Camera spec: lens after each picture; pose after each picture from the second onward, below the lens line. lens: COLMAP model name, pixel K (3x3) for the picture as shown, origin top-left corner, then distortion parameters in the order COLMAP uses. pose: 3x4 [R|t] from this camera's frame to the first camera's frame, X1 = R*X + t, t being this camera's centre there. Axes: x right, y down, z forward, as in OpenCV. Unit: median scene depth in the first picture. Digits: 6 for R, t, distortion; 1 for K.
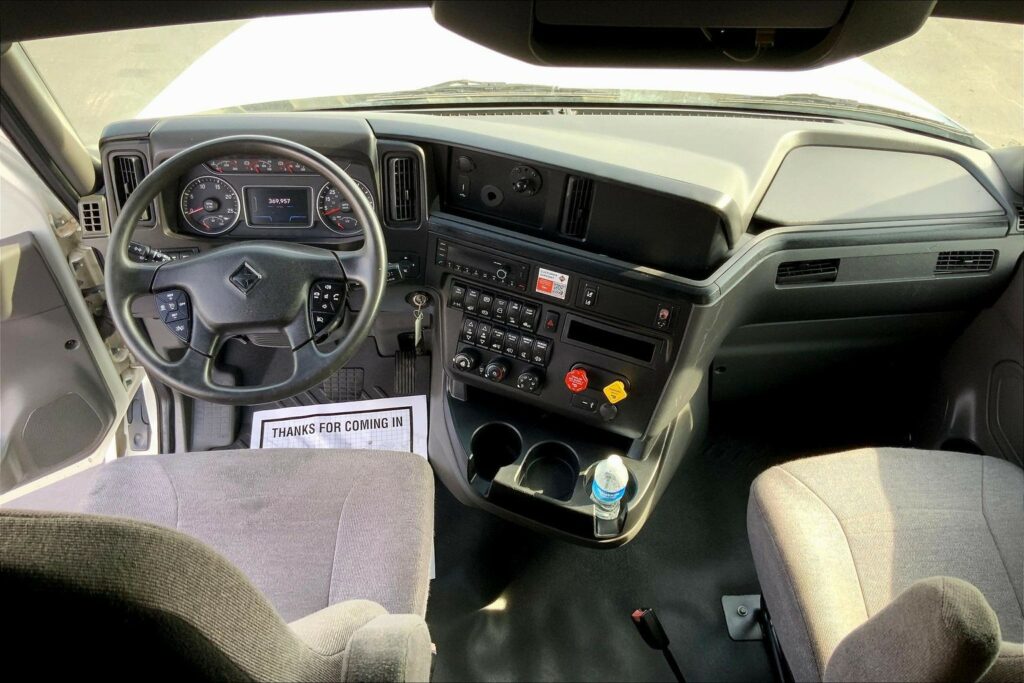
lens RADIAL K [[842.5, 0, 510.0], [0, 842.5, 342.4], [0, 0, 1]] dist [0.088052, -0.173416]
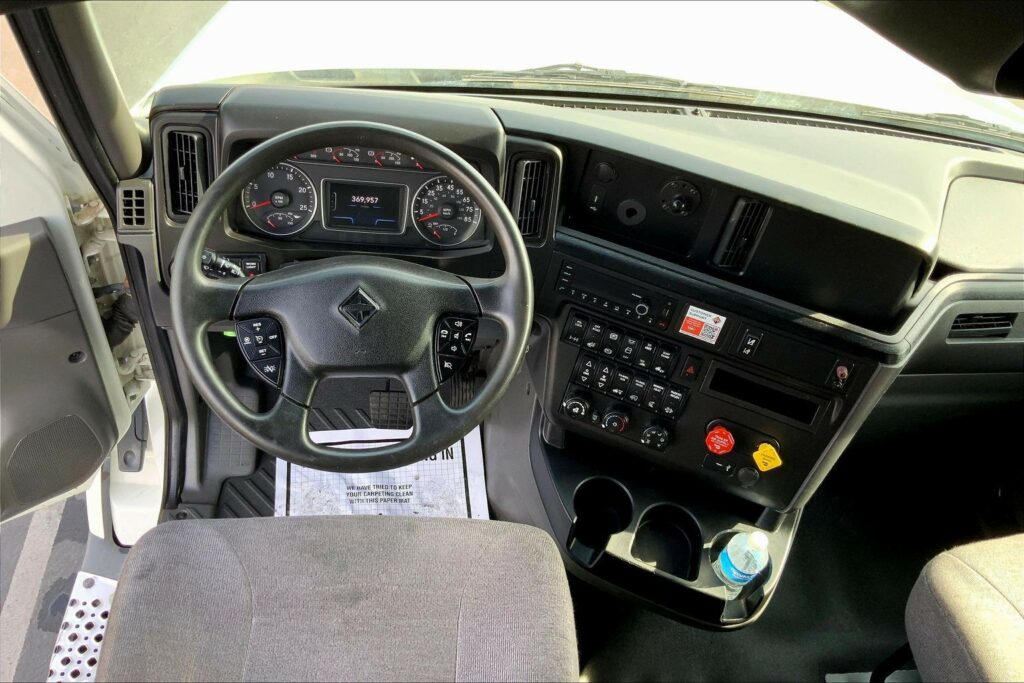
lens RADIAL K [[842.5, 0, 509.4], [0, 842.5, 341.3], [0, 0, 1]] dist [0.088052, -0.173416]
pose [[0.993574, 0.053796, 0.099581, -0.210219], [-0.057022, 0.997927, 0.029835, -0.064492], [-0.097769, -0.035322, 0.994582, 0.182579]]
